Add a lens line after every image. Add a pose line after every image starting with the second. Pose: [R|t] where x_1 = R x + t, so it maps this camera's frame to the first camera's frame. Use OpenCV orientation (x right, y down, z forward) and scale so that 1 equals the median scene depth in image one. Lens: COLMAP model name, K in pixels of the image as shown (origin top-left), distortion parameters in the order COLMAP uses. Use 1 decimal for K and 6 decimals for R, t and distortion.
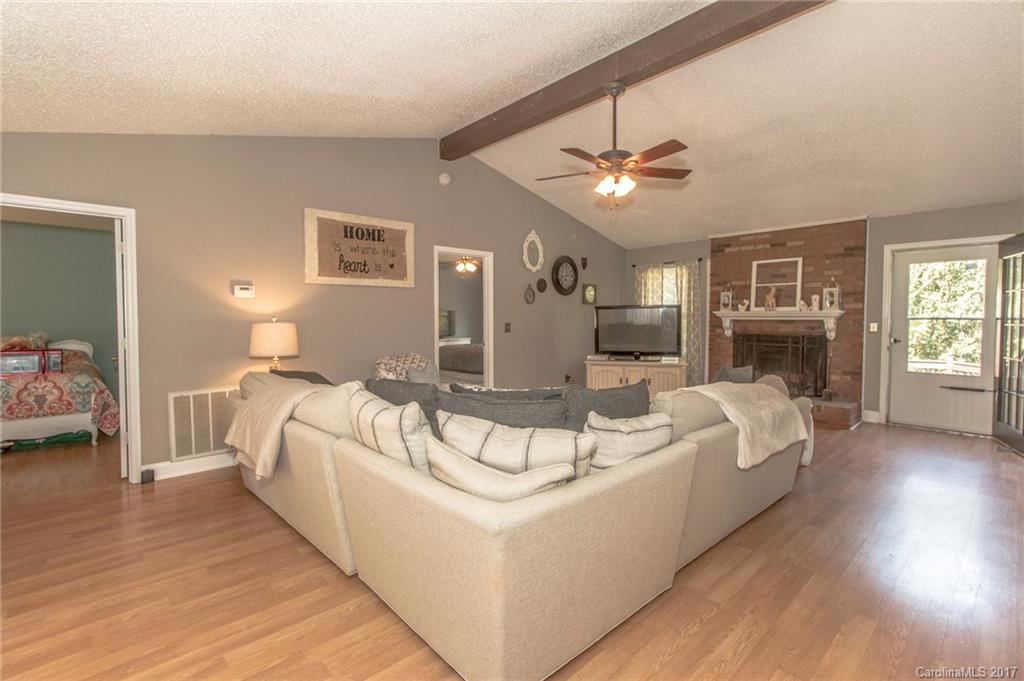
lens RADIAL K [[468.4, 0, 514.4], [0, 468.4, 336.3], [0, 0, 1]] dist [0.003037, 0.000947]
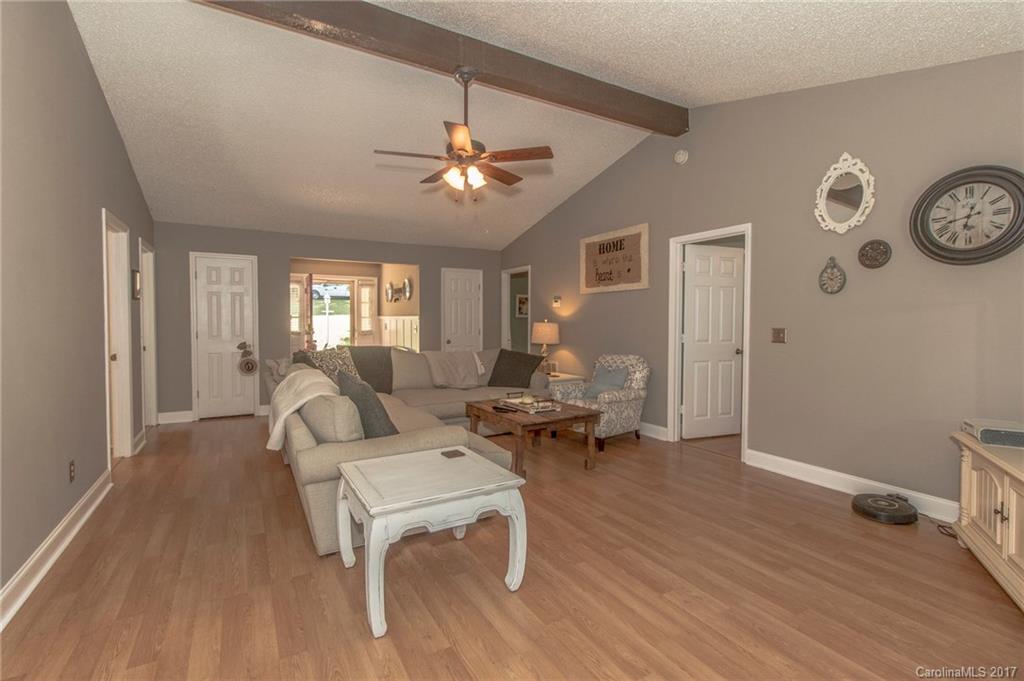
lens RADIAL K [[468.4, 0, 515.2], [0, 468.4, 337.4], [0, 0, 1]] dist [0.003037, 0.000947]
pose [[-0.217997, 0.030262, -0.975480, 0.874779], [-0.048227, 0.997964, 0.041738, -0.033482], [0.974757, 0.056143, -0.216093, 1.047145]]
